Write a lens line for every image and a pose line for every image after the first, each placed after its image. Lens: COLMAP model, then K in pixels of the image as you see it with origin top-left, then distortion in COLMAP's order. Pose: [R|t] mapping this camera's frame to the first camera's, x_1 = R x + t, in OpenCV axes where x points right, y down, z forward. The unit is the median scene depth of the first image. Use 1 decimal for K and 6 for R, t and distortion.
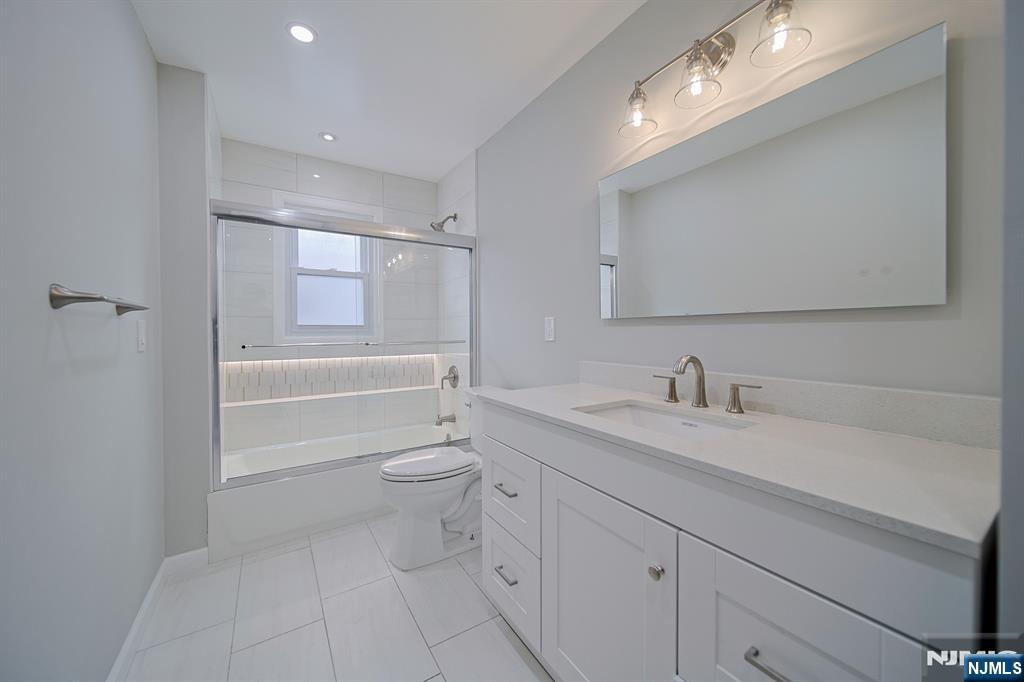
lens RADIAL K [[376.4, 0, 511.8], [0, 376.4, 334.0], [0, 0, 1]] dist [-0.000627, -0.000151]
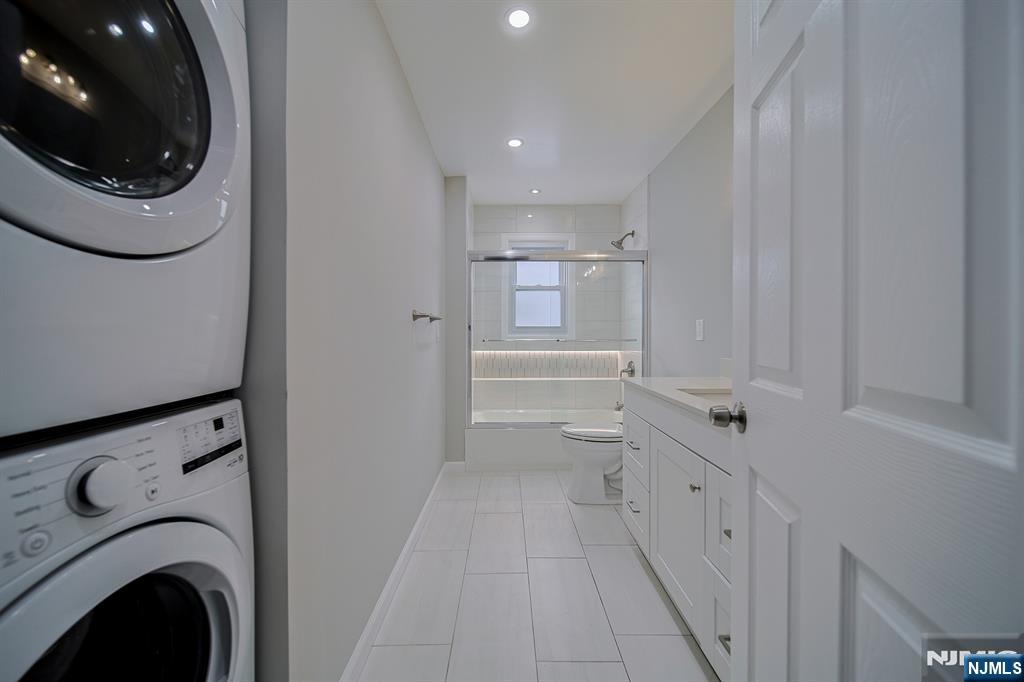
lens RADIAL K [[376.4, 0, 511.8], [0, 376.4, 334.0], [0, 0, 1]] dist [-0.000627, -0.000151]
pose [[0.849525, 0.009251, -0.527468, 0.165306], [-0.008843, 0.999955, 0.003296, 0.000080], [0.527475, 0.001865, 0.849569, -0.209796]]
